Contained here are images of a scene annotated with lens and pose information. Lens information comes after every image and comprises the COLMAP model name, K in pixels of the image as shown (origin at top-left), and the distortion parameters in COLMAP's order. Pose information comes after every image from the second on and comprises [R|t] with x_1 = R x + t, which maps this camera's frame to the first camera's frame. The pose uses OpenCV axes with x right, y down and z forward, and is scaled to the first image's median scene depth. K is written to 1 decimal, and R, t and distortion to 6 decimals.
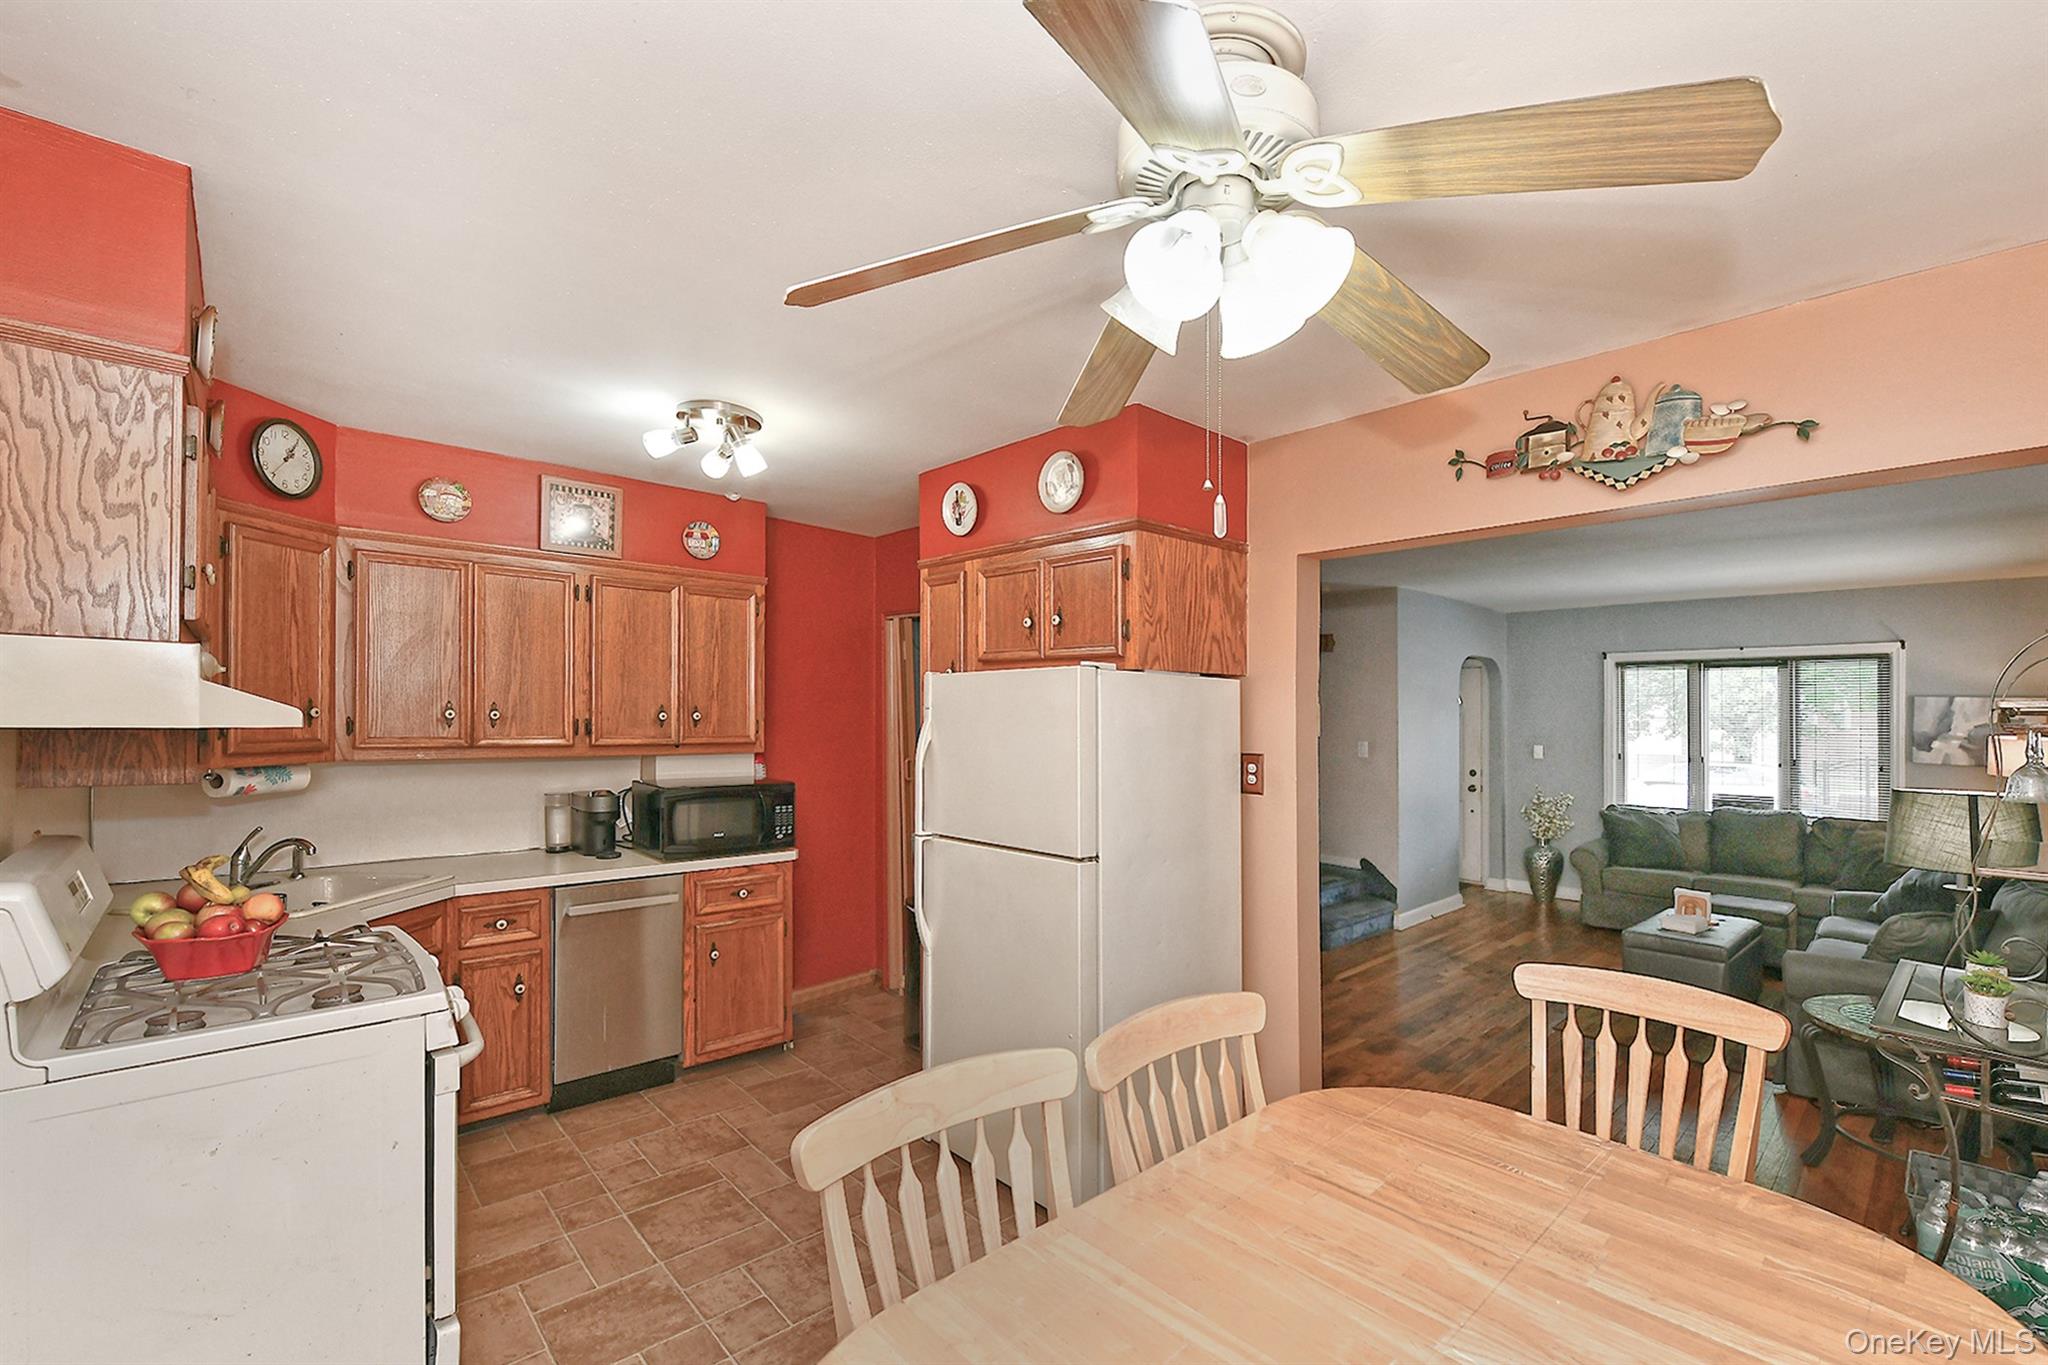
lens RADIAL K [[882.6, 0, 1022.5], [0, 882.6, 713.7], [0, 0, 1]] dist [-0.000624, -0.000084]
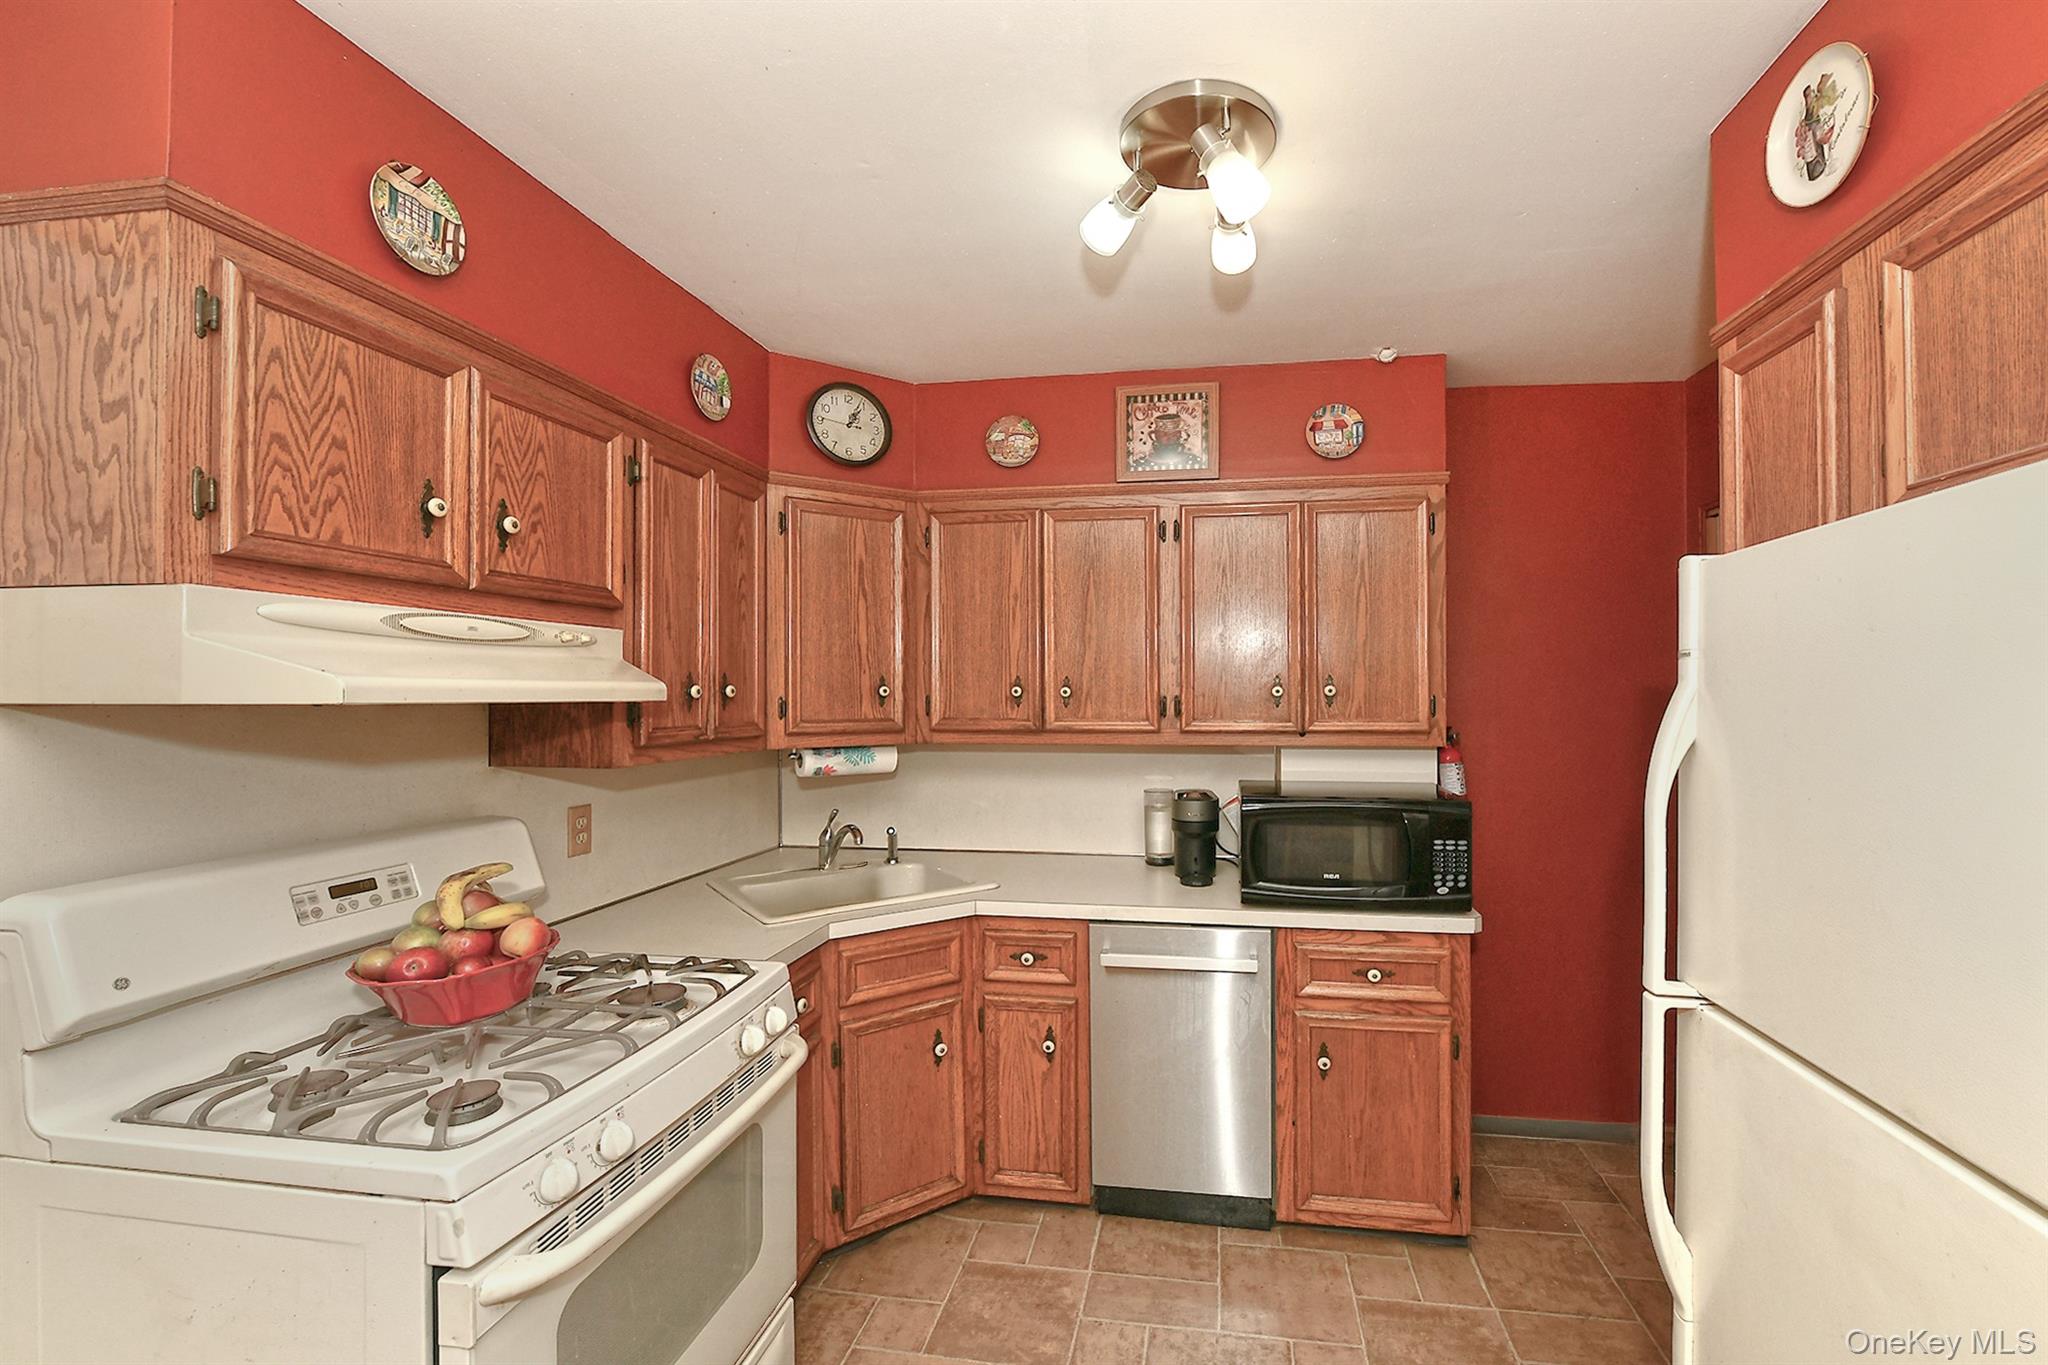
lens RADIAL K [[797.3, 0, 1089.2], [0, 797.3, 703.8], [0, 0, 1]] dist [-0.012980, -0.000234]
pose [[0.617990, -0.004504, -0.786173, -0.001439], [0.011066, 0.999934, 0.002970, 0.011084], [0.786108, -0.010535, 0.618000, 0.589653]]
